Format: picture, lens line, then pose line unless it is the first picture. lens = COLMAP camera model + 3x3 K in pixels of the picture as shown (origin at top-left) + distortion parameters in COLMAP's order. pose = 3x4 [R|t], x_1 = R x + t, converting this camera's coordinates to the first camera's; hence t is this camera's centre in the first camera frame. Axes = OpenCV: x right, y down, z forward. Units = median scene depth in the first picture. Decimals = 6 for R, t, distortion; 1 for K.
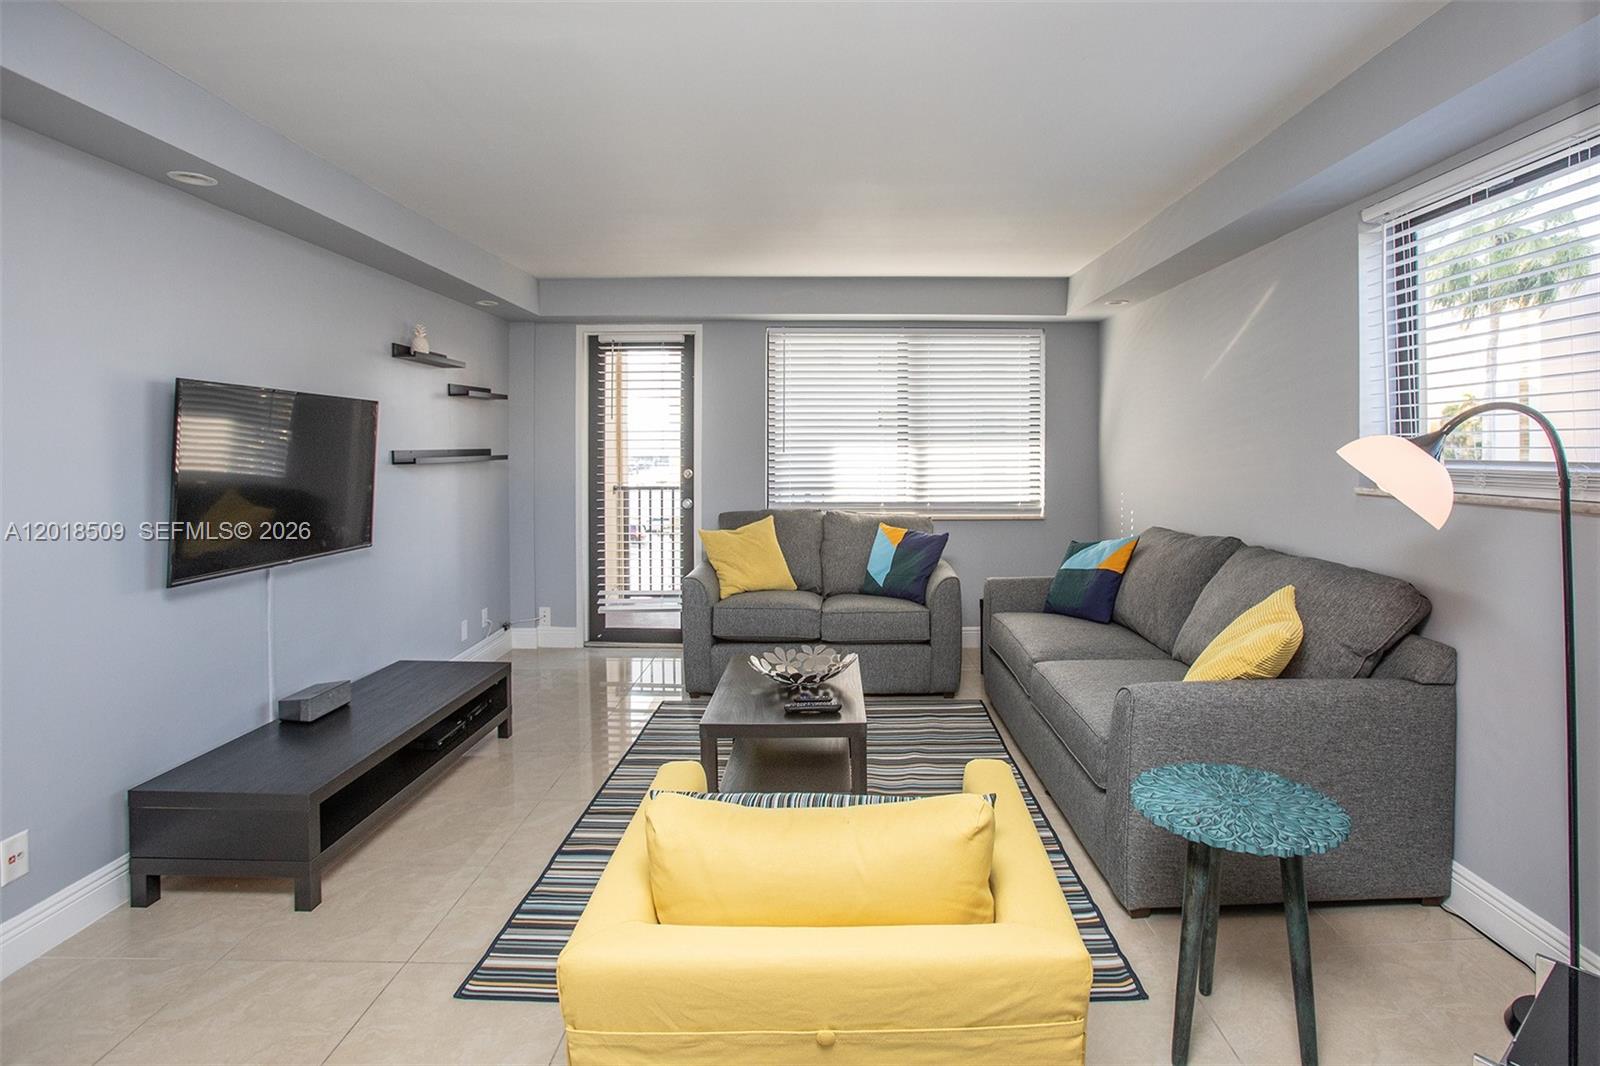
lens RADIAL K [[790.0, 0, 829.0], [0, 790.0, 450.9], [0, 0, 1]] dist [-0.035969, 0.000789]
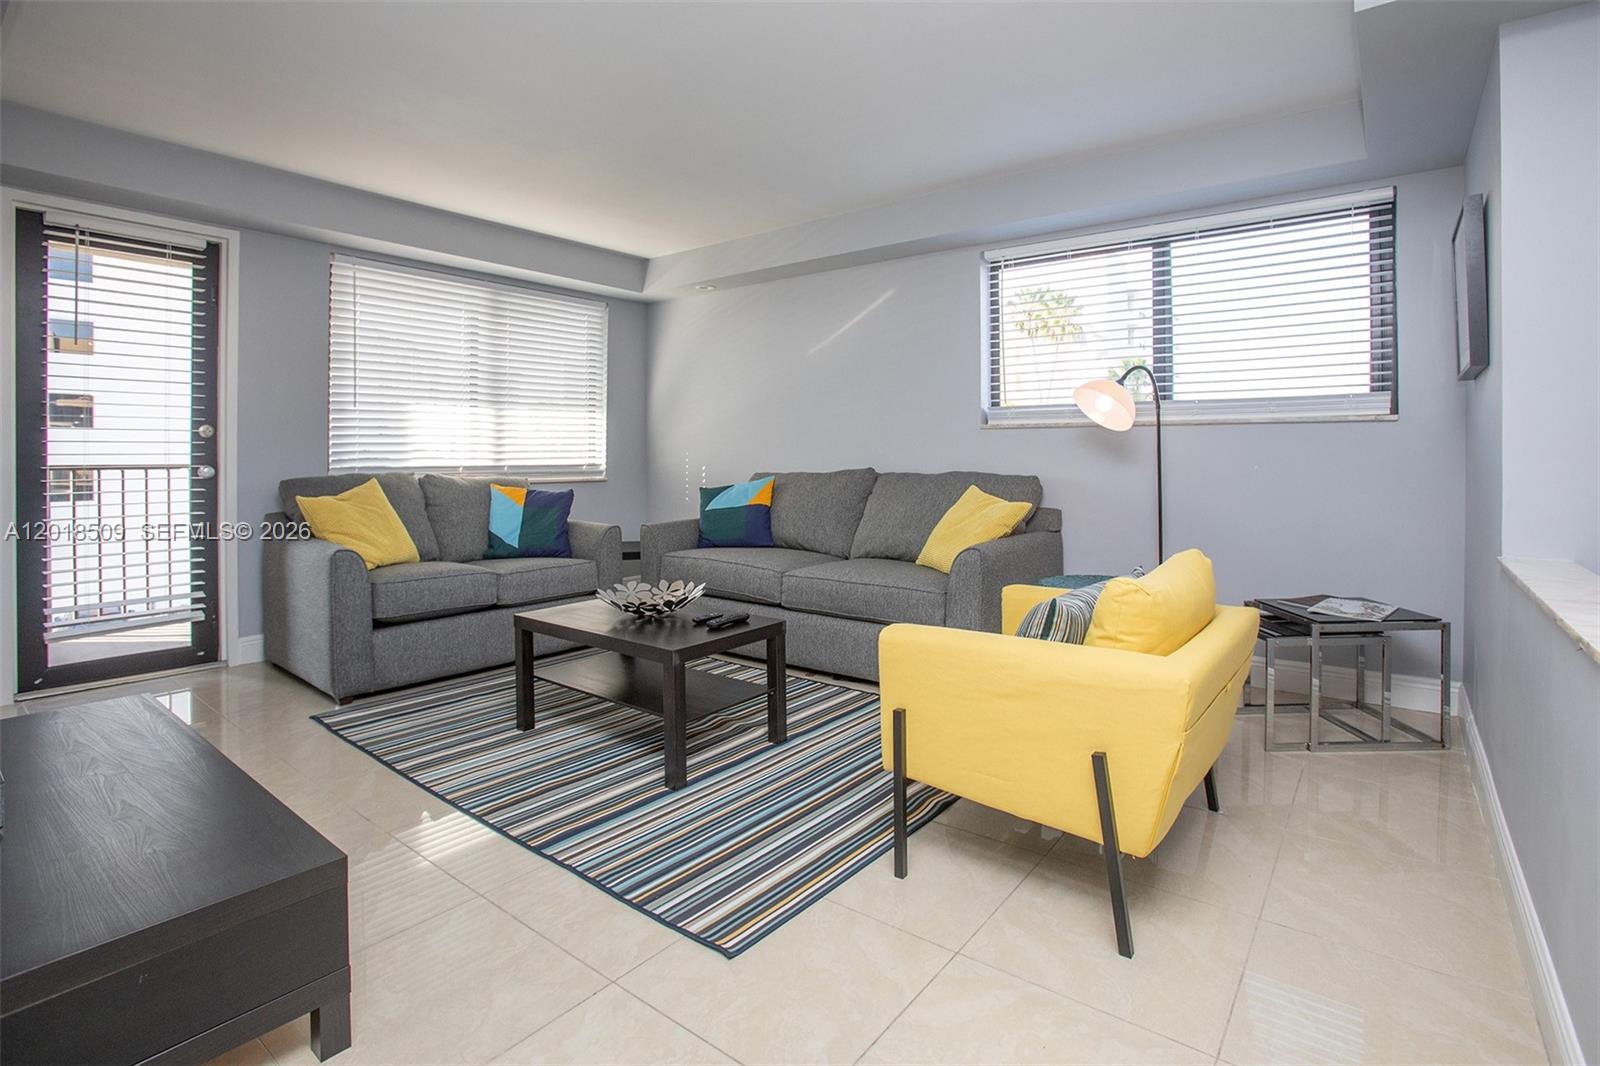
lens RADIAL K [[790.0, 0, 725.3], [0, 790.0, 463.6], [0, 0, 1]] dist [-0.035969, 0.000789]
pose [[0.646281, -0.001247, 0.763099, -0.445094], [0.001650, 0.999999, 0.000237, 0.063889], [-0.763098, 0.001106, 0.646282, 0.176738]]
